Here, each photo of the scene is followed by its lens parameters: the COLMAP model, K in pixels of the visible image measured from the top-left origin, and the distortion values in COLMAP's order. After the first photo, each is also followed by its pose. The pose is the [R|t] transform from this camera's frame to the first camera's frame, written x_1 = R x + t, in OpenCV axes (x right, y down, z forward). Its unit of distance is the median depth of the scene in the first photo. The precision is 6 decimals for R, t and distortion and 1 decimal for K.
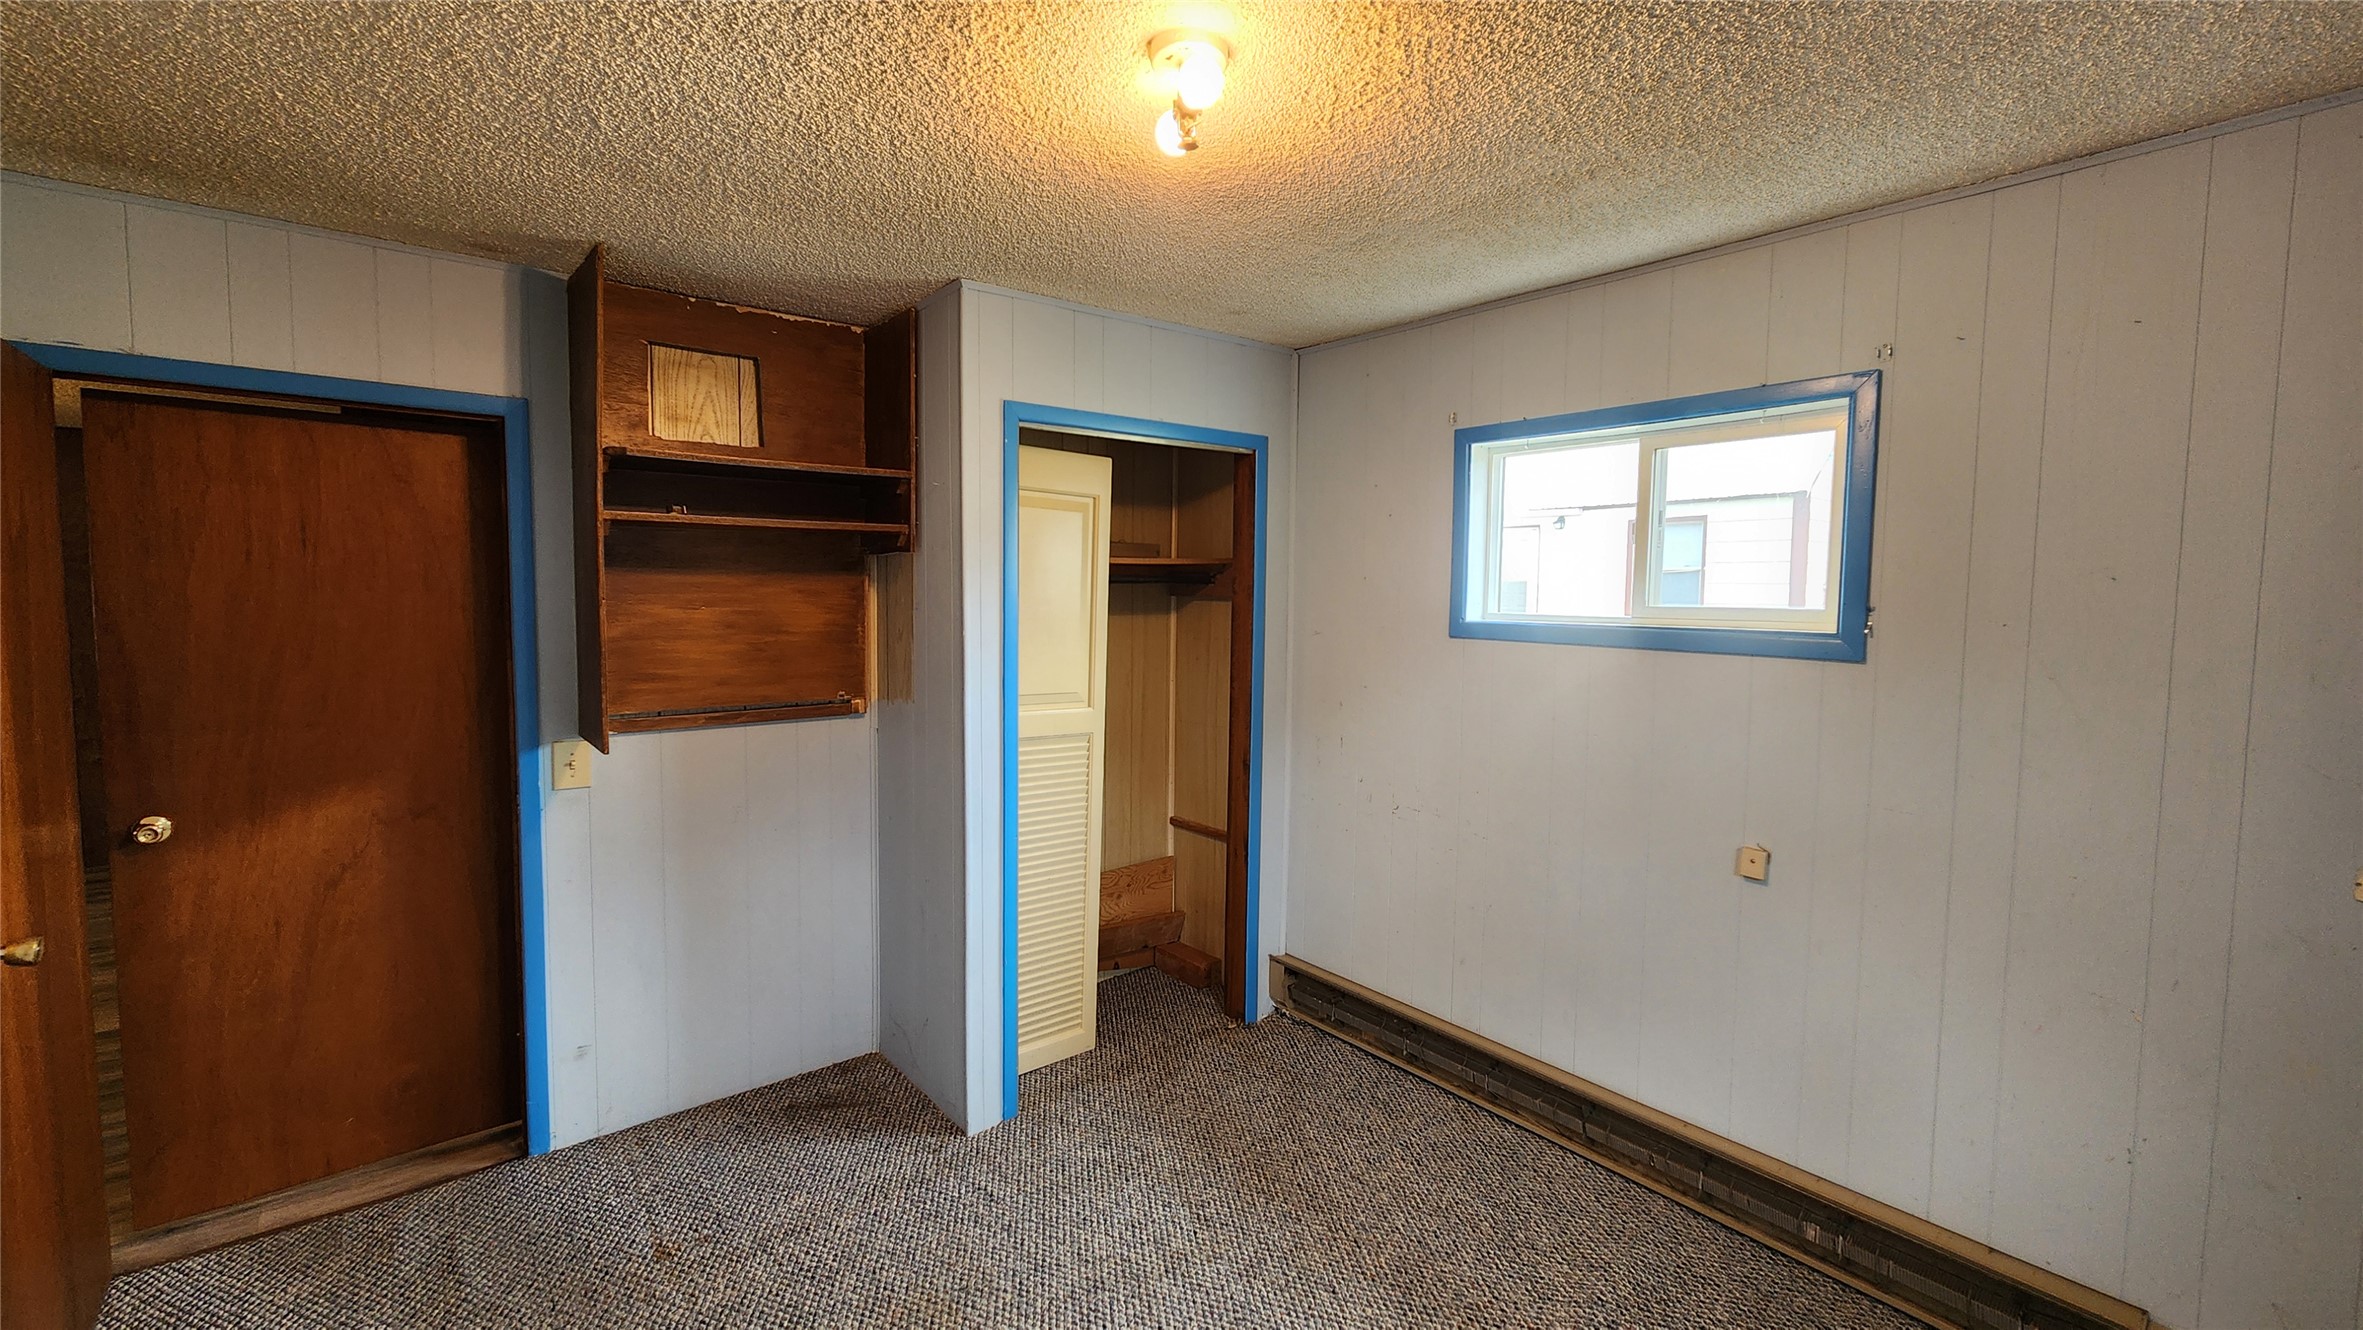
lens RADIAL K [[963.8, 0, 1168.4], [0, 963.8, 675.0], [0, 0, 1]] dist [0.000629, -0.000992]
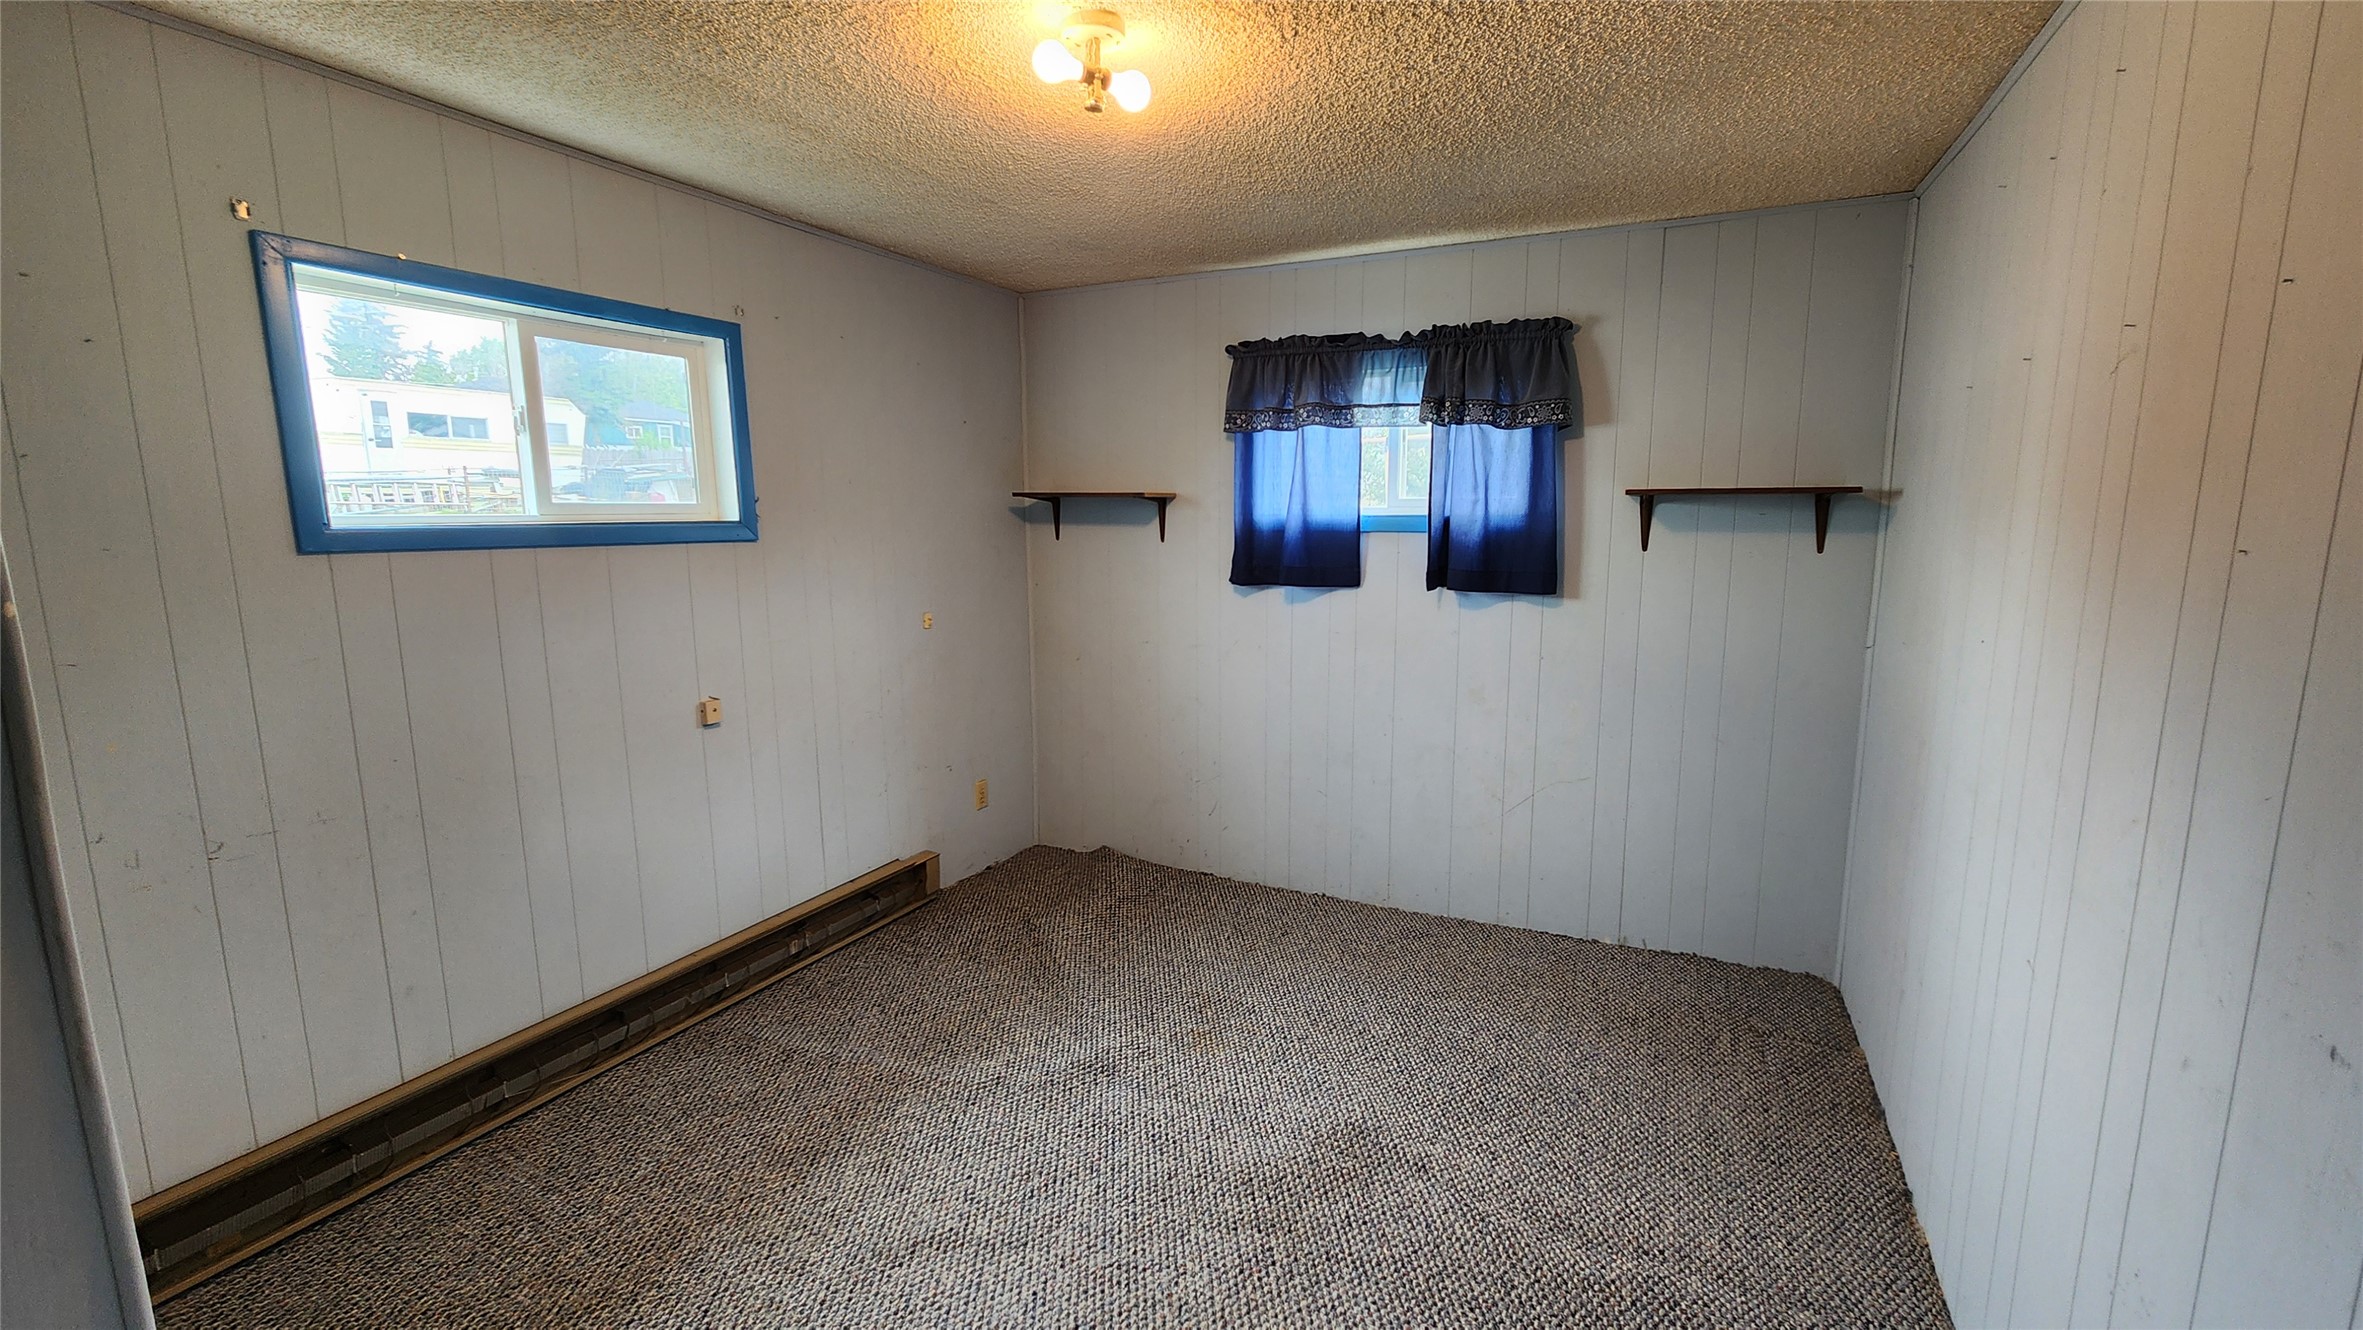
lens RADIAL K [[963.8, 0, 1193.3], [0, 963.8, 656.1], [0, 0, 1]] dist [0.000629, -0.000992]
pose [[-0.428857, -0.156971, 0.889630, -0.656937], [0.062298, 0.977304, 0.202472, -0.076150], [-0.901222, 0.142254, -0.409345, 0.837064]]
